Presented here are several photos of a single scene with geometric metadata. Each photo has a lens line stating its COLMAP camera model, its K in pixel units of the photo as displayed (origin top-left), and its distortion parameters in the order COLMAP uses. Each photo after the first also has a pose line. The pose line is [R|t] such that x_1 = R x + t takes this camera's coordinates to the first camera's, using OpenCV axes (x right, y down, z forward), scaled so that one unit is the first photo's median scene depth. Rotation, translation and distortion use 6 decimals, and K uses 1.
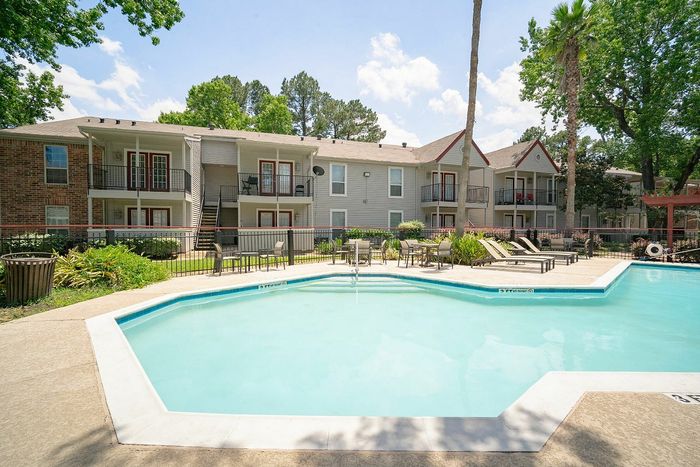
lens RADIAL K [[302.7, 0, 350.0], [0, 302.7, 233.5], [0, 0, 1]] dist [0.001084, 0.000324]
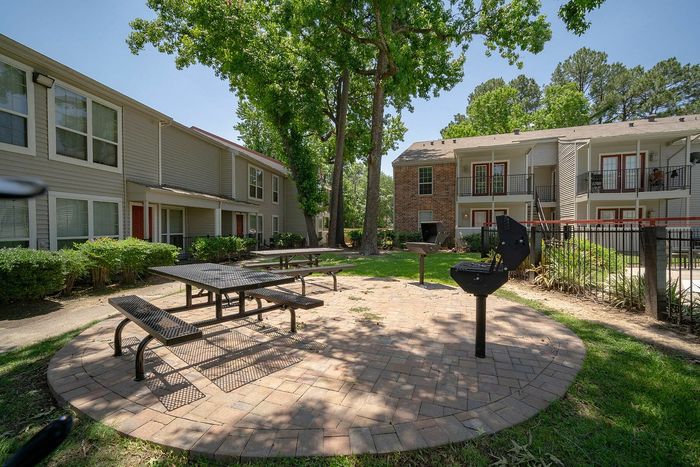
lens RADIAL K [[302.7, 0, 350.0], [0, 302.7, 233.5], [0, 0, 1]] dist [0.001084, 0.000324]
pose [[0.780269, 0.012369, -0.625322, -0.342591], [-0.013840, 0.999901, 0.002509, 0.011634], [0.625291, 0.006697, 0.780363, -0.254236]]
